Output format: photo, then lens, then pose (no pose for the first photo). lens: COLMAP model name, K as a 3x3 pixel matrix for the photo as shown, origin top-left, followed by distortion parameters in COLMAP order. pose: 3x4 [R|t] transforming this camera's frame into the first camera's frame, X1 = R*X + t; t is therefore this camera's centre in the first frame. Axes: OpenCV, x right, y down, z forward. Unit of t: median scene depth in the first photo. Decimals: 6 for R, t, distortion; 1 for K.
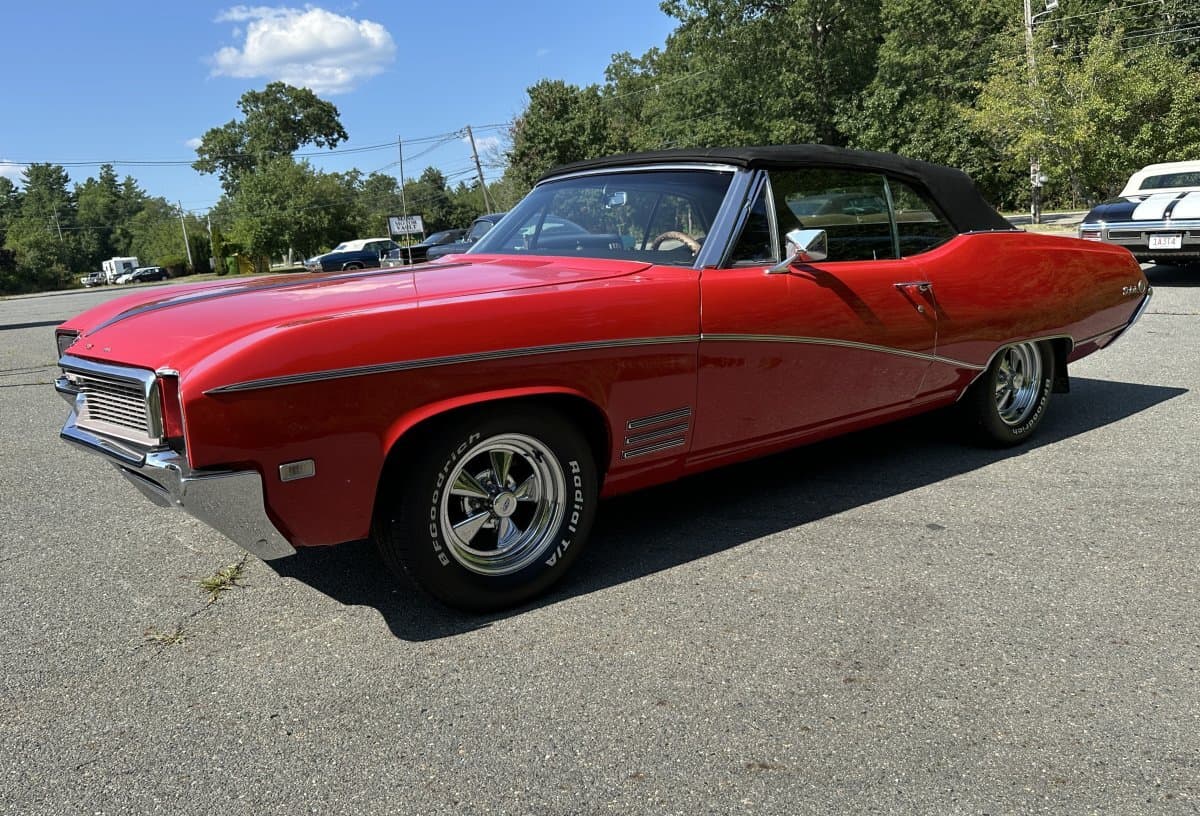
lens RADIAL K [[944.6, 0, 601.1], [0, 944.6, 463.3], [0, 0, 1]] dist [0.066227, -0.121588]
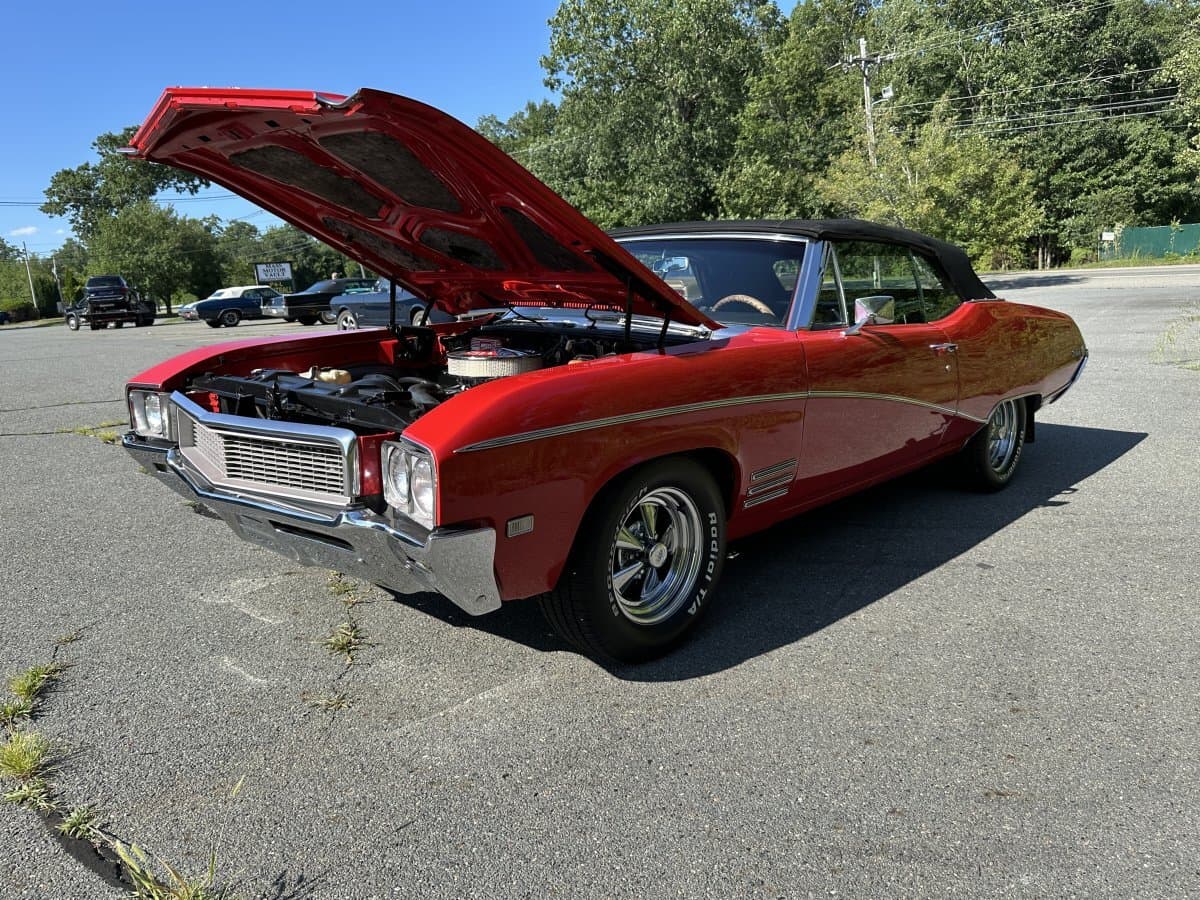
lens RADIAL K [[931.2, 0, 600.0], [0, 931.2, 450.0], [0, 0, 1]] dist [0.001208, -0.005944]
pose [[0.986462, -0.005968, 0.163880, -0.203756], [0.016271, 0.997968, -0.061598, -0.006181], [-0.163180, 0.063431, 0.984555, 0.003710]]
